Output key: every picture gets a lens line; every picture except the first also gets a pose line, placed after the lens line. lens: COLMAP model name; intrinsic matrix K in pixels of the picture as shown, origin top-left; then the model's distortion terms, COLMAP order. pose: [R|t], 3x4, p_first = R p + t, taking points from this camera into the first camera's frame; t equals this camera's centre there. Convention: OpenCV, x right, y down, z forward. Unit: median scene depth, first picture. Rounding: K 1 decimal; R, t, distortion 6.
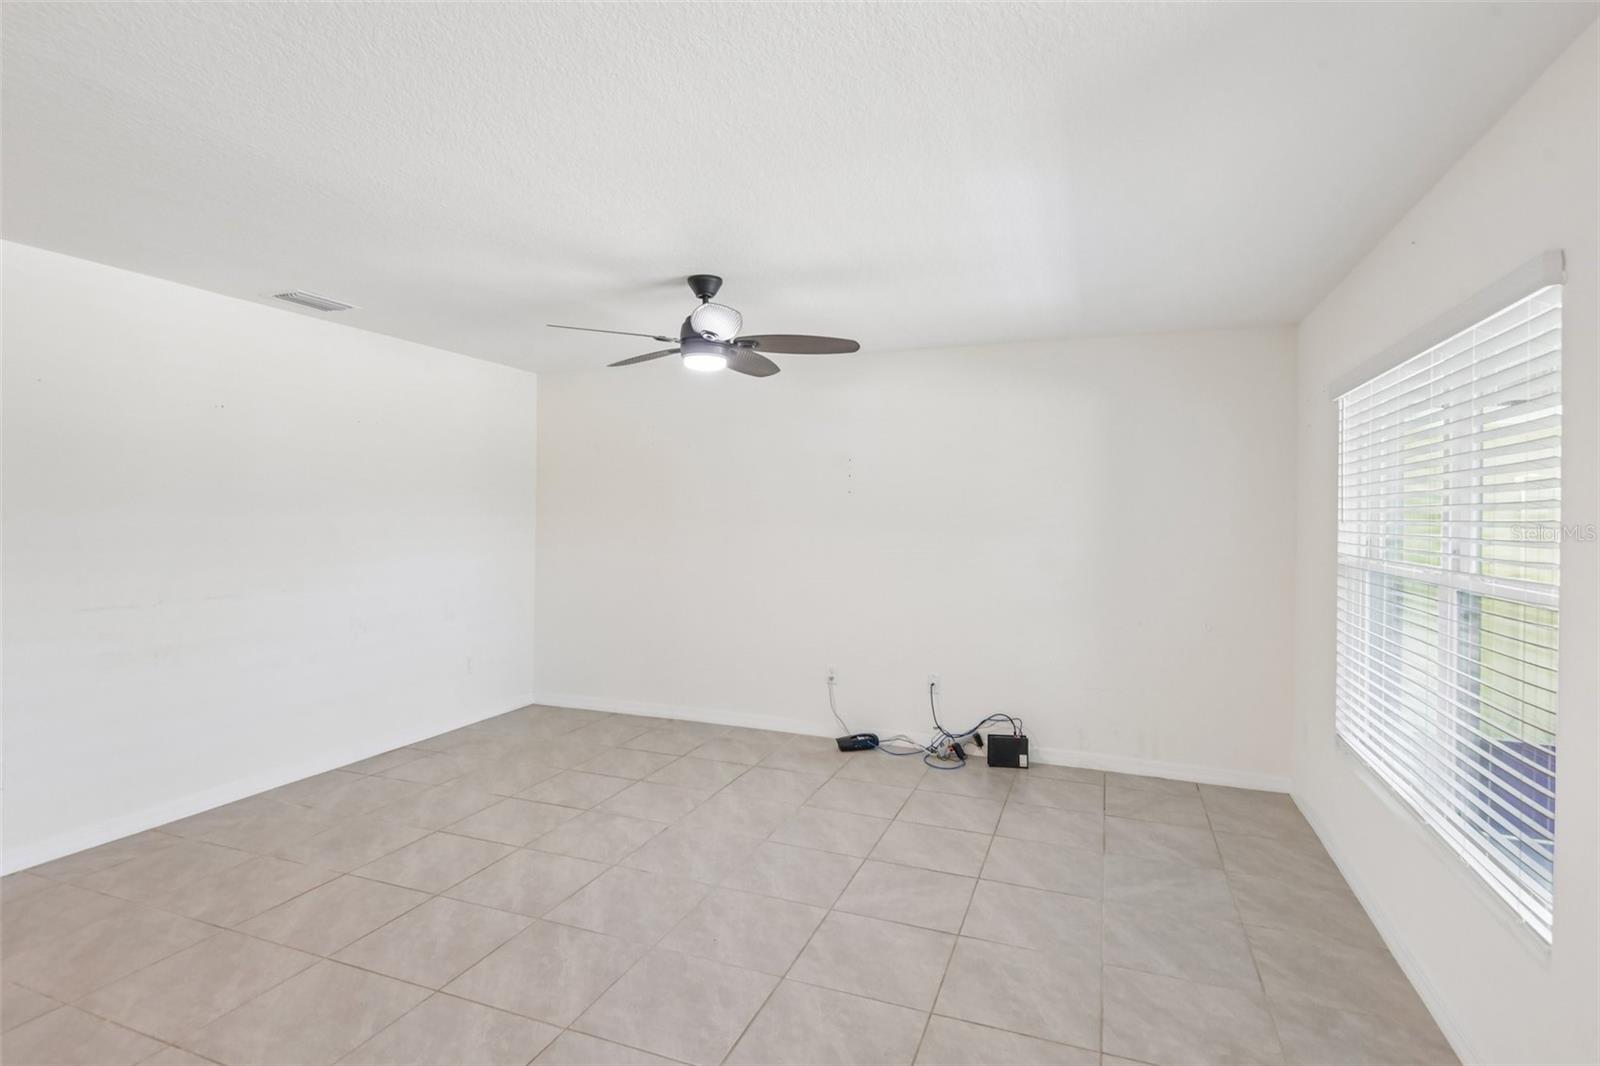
lens RADIAL K [[806.5, 0, 796.5], [0, 806.5, 527.7], [0, 0, 1]] dist [0.021395, -0.024706]
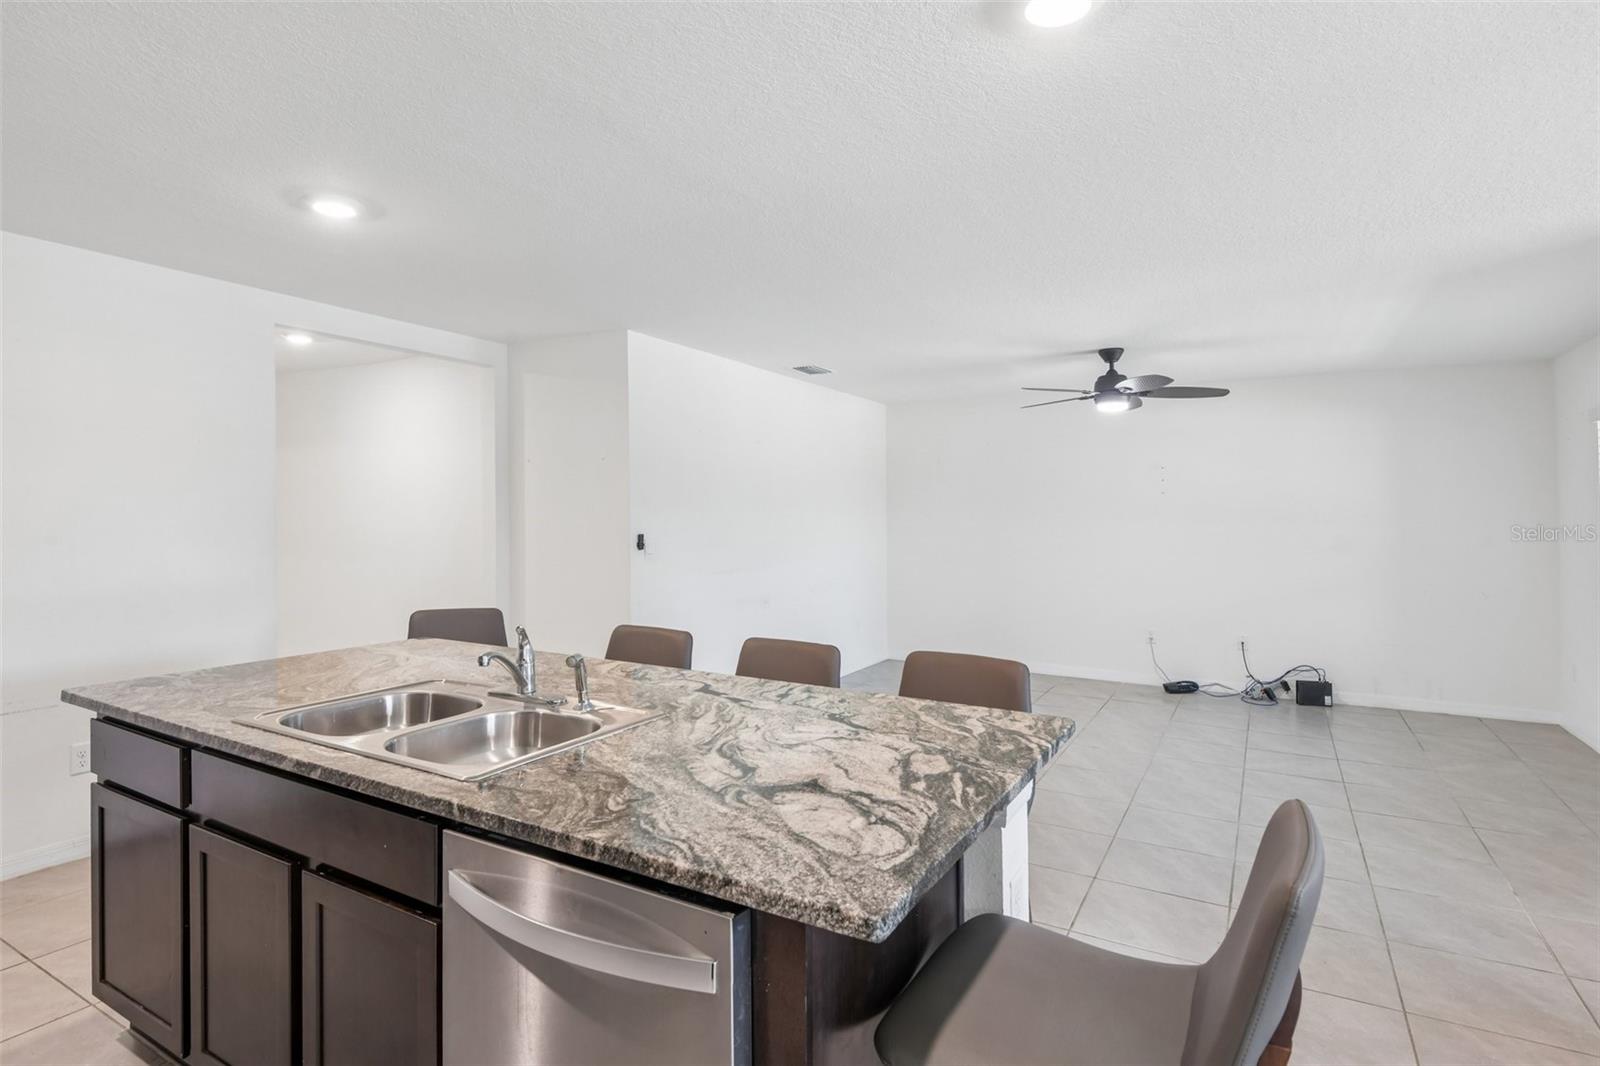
lens RADIAL K [[803.9, 0, 795.0], [0, 803.9, 509.6], [0, 0, 1]] dist [0.003413, -0.023374]
pose [[0.985283, -0.010531, -0.170606, -0.330805], [0.006491, 0.999686, -0.024221, 0.010359], [0.170807, 0.022757, 0.985042, -0.399013]]
